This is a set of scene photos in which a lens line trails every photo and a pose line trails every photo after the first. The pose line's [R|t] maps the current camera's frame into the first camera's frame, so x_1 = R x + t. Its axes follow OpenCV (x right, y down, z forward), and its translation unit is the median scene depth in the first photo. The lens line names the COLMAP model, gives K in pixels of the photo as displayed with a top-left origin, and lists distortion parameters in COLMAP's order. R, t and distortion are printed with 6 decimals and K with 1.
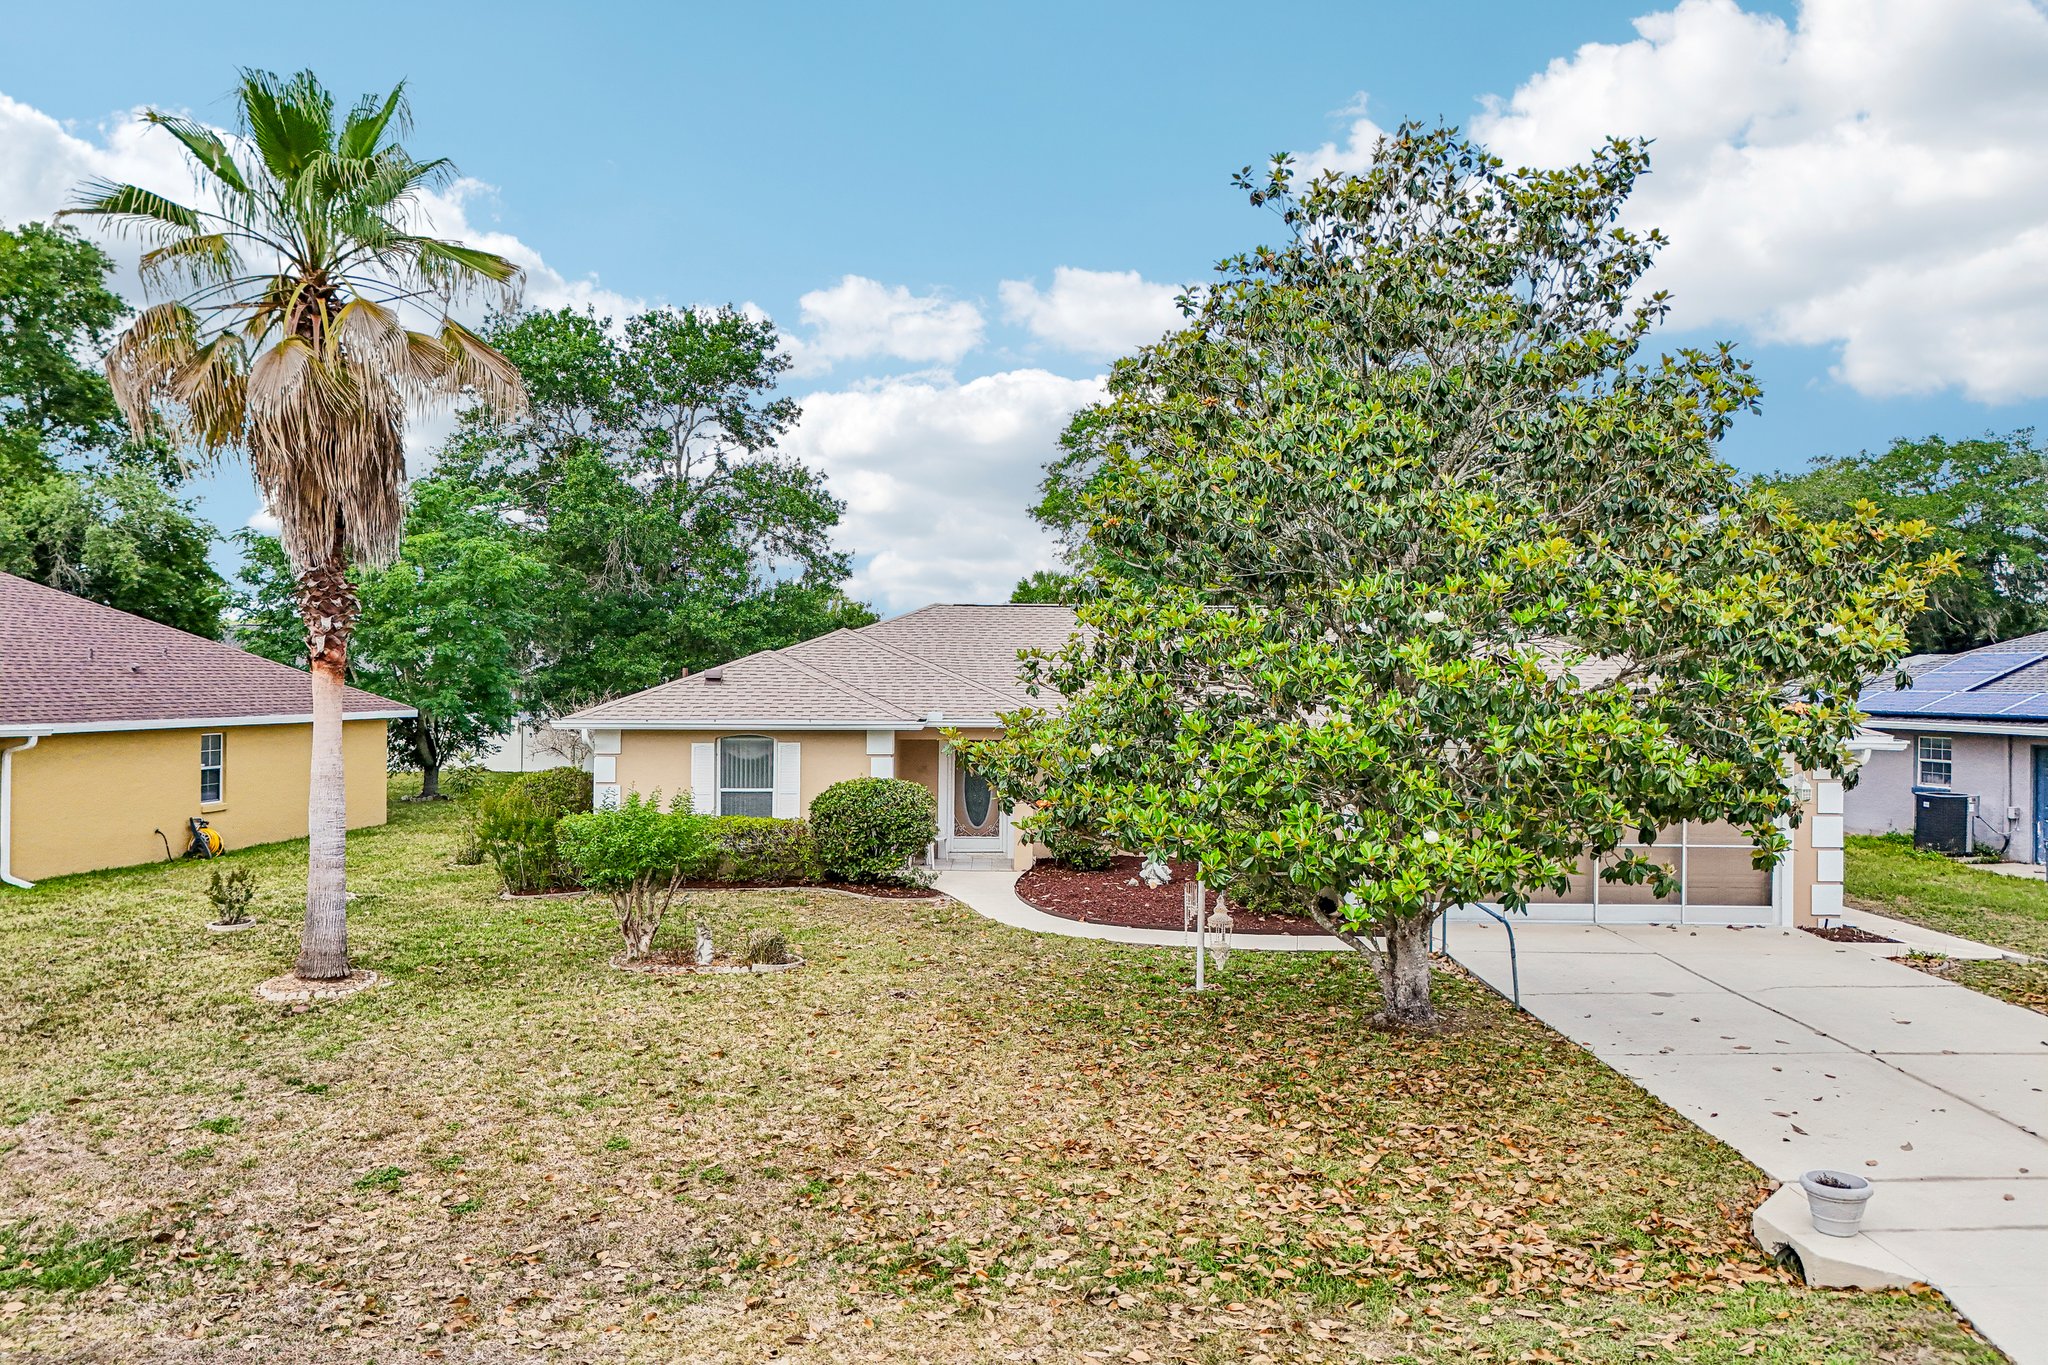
lens RADIAL K [[1503.5, 0, 1031.5], [0, 1503.5, 677.2], [0, 0, 1]] dist [0.038647, -0.007198]
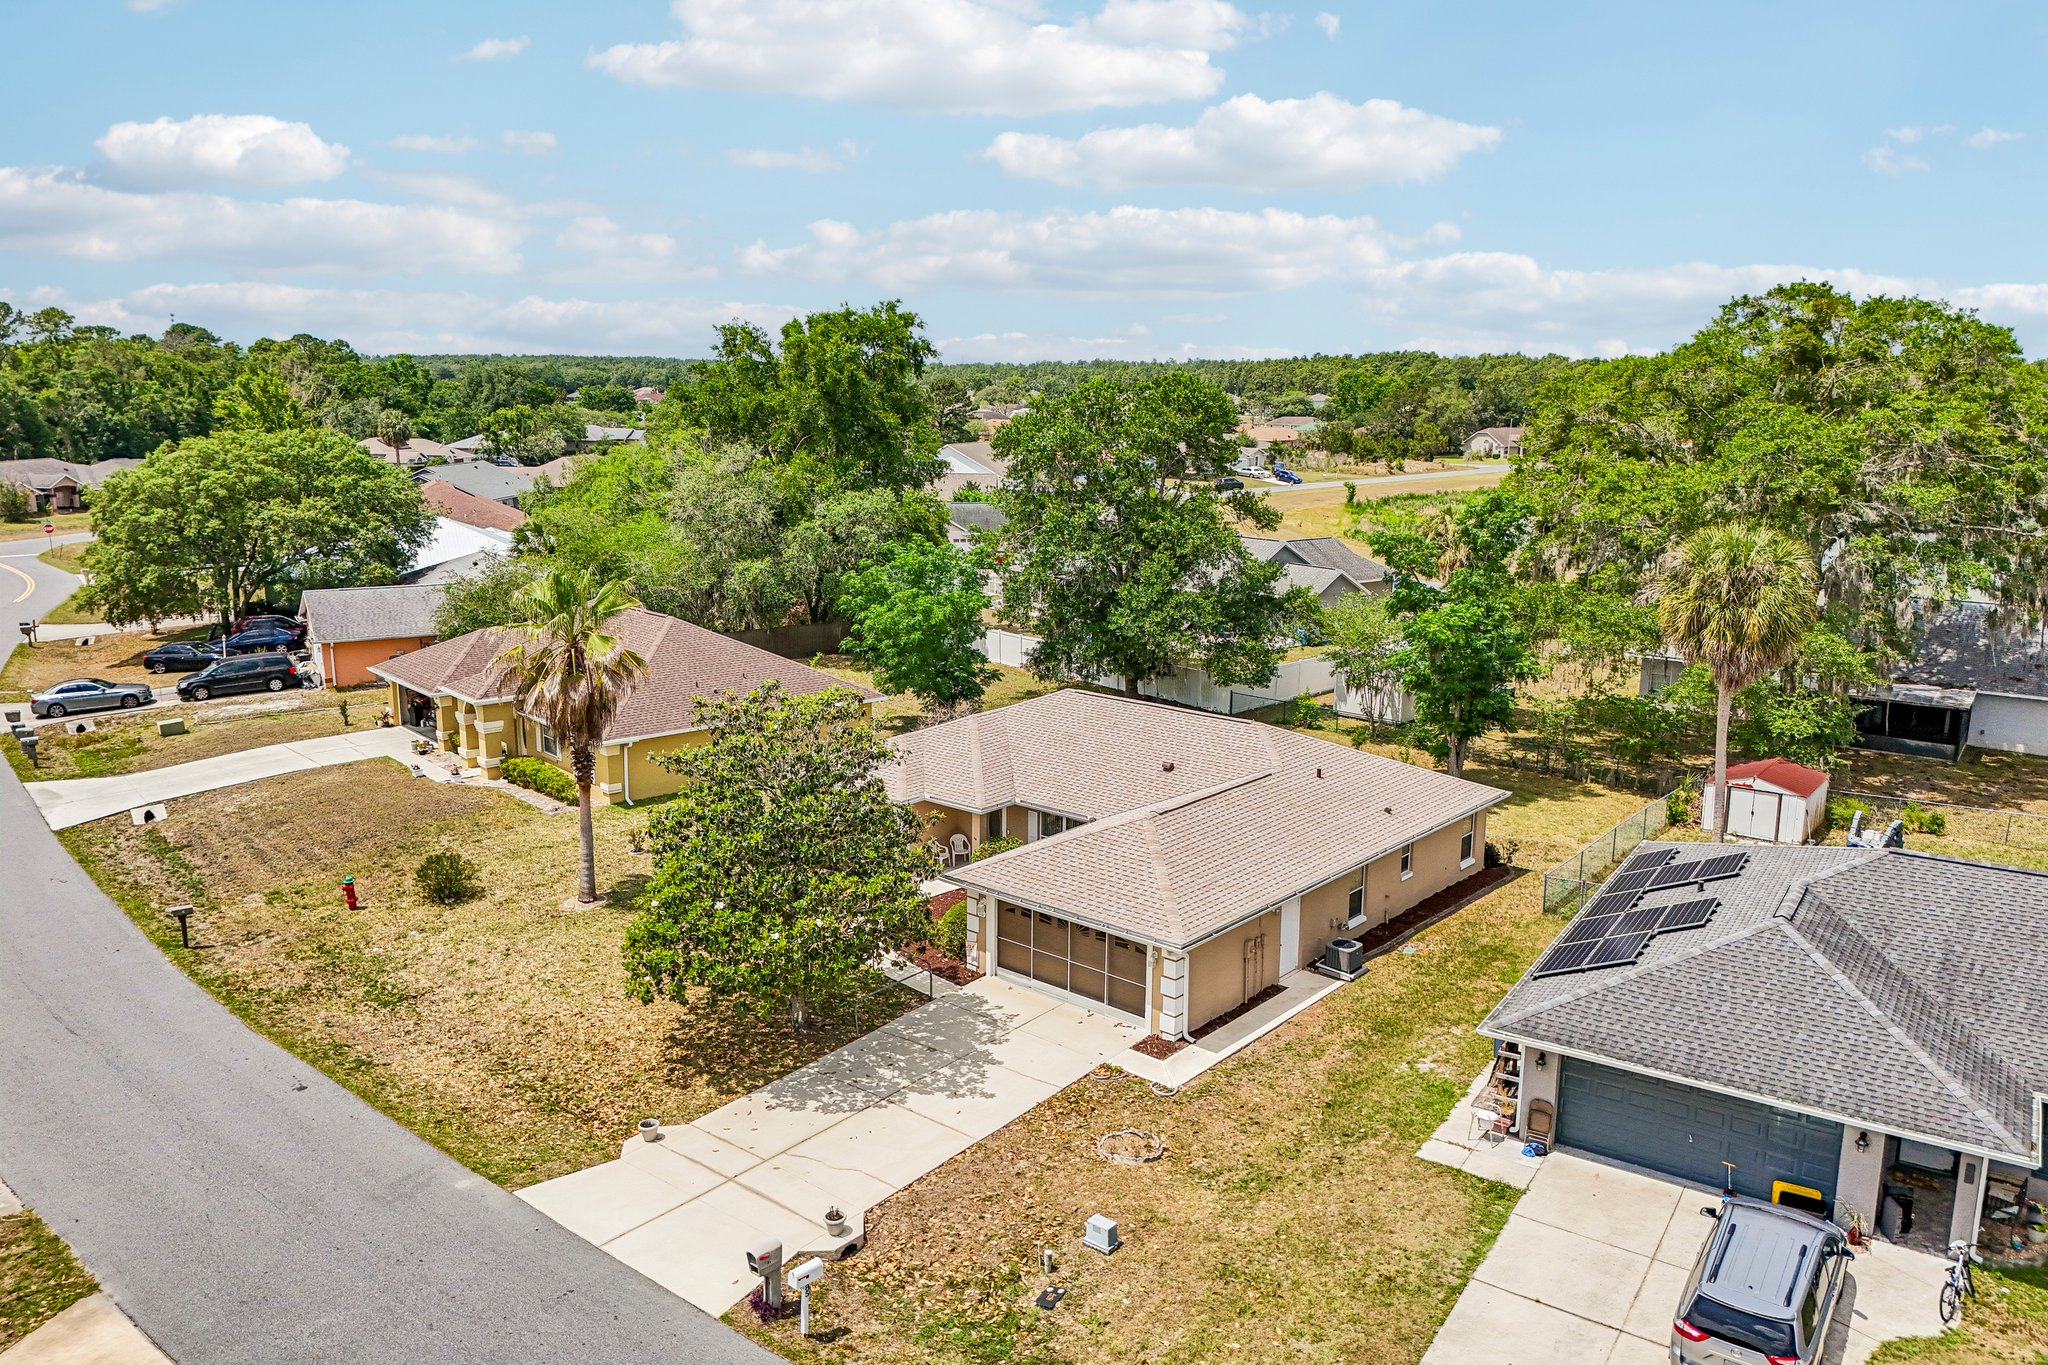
lens RADIAL K [[1503.5, 0, 1031.5], [0, 1503.5, 677.2], [0, 0, 1]] dist [0.038647, -0.007198]
pose [[0.745869, 0.127539, -0.653768, 2.463290], [-0.003154, 0.982163, 0.188006, -0.941262], [0.666085, -0.138166, 0.732967, -0.508690]]
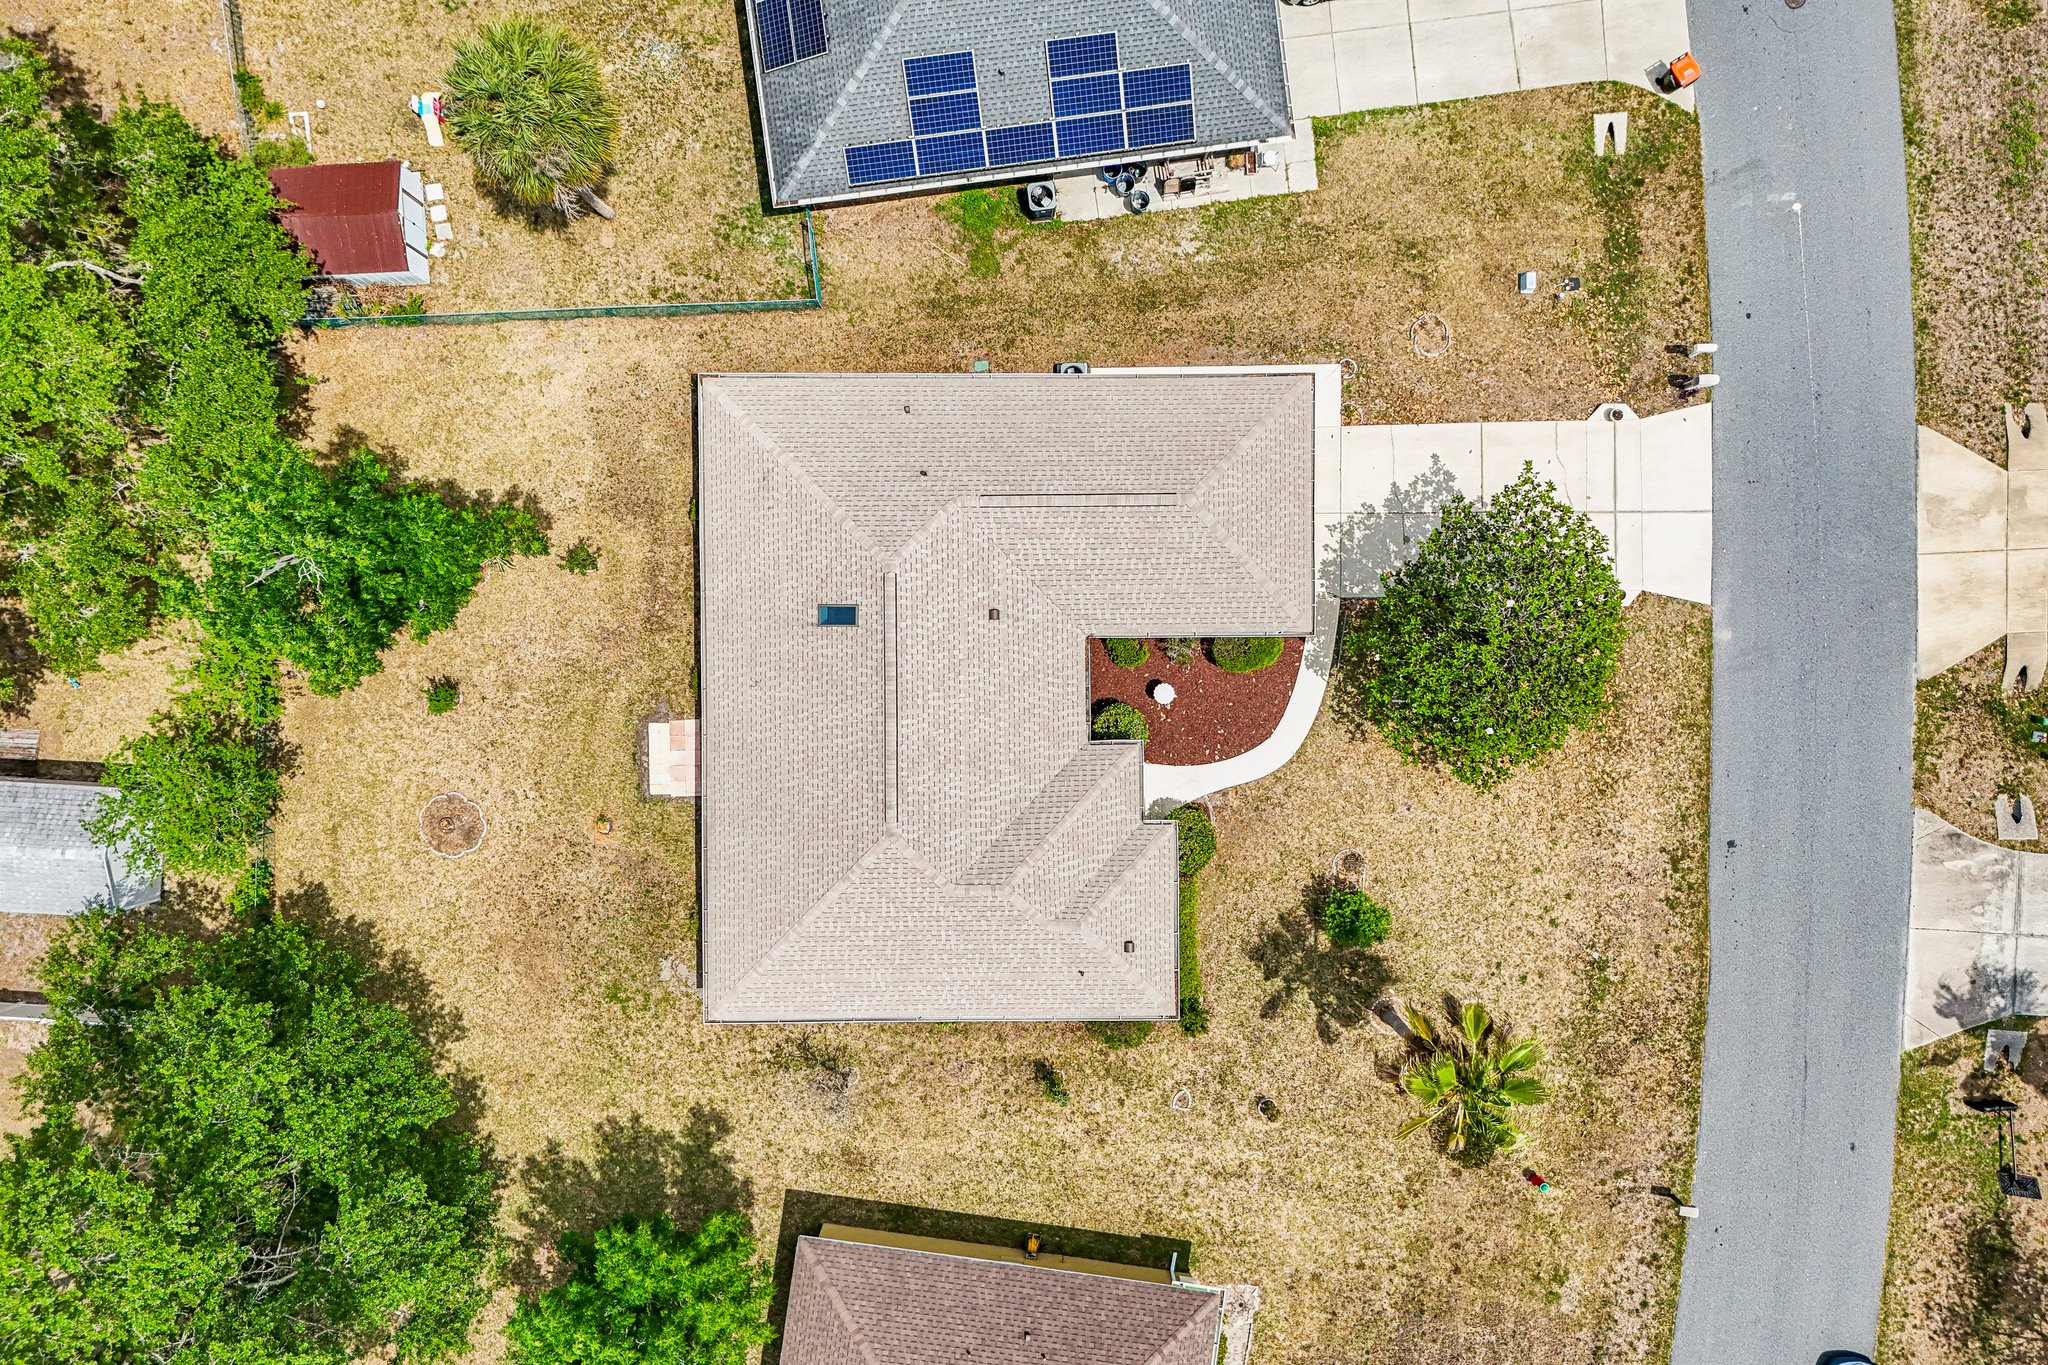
lens RADIAL K [[1503.5, 0, 1031.5], [0, 1503.5, 677.2], [0, 0, 1]] dist [0.038647, -0.007198]
pose [[0.019943, -0.999616, -0.019246, 0.266960], [-0.003464, -0.019319, 0.999807, -3.504821], [-0.999795, -0.019873, -0.003848, 2.295601]]
